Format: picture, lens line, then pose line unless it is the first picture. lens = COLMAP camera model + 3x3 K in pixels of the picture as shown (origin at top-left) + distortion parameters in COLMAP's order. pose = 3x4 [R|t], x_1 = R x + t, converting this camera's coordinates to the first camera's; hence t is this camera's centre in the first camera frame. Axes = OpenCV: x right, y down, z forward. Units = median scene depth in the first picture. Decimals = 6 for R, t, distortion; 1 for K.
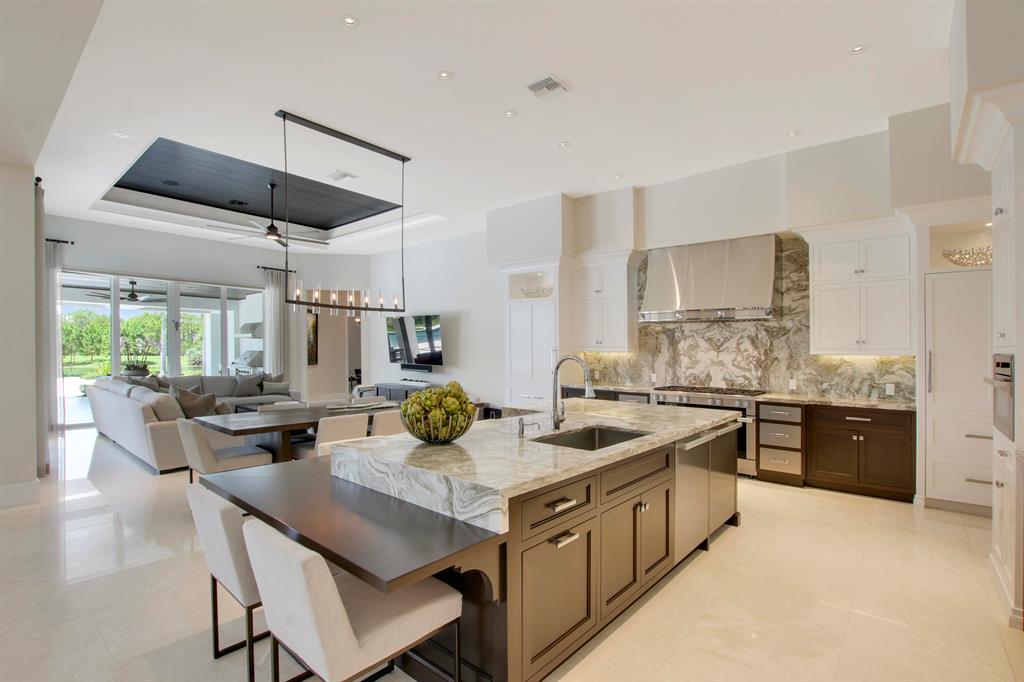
lens RADIAL K [[474.5, 0, 510.9], [0, 474.5, 349.0], [0, 0, 1]] dist [-0.021971, 0.002502]
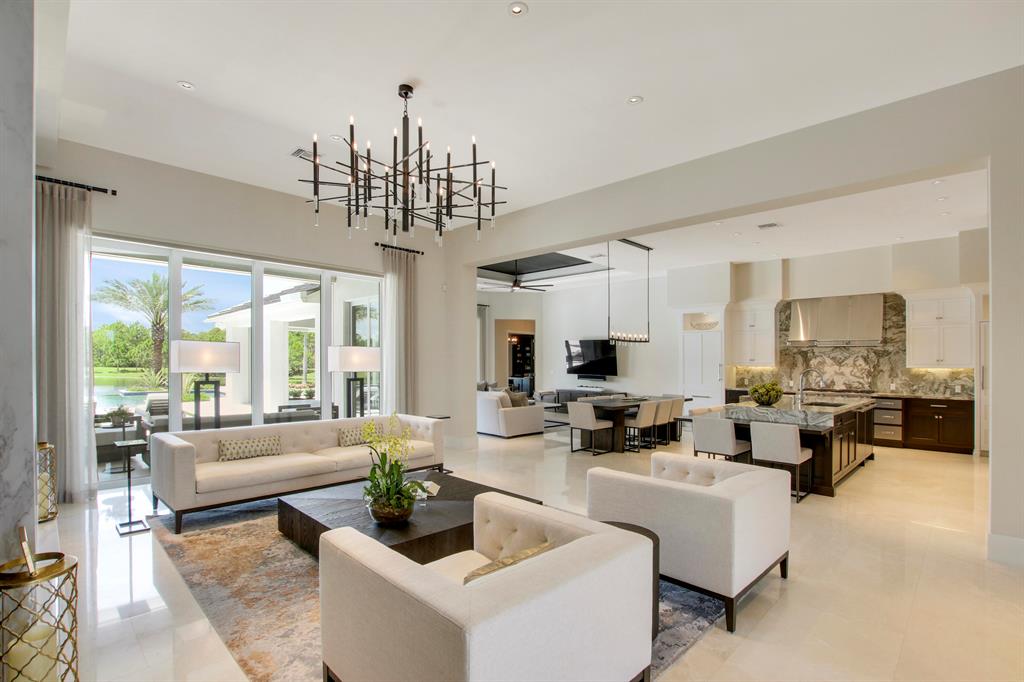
lens RADIAL K [[474.5, 0, 522.9], [0, 474.5, 362.8], [0, 0, 1]] dist [-0.021971, 0.002502]
pose [[0.997984, -0.002141, -0.063431, -0.522832], [0.002325, 0.999993, 0.002824, -0.012063], [0.063424, -0.002965, 0.997982, -0.625418]]
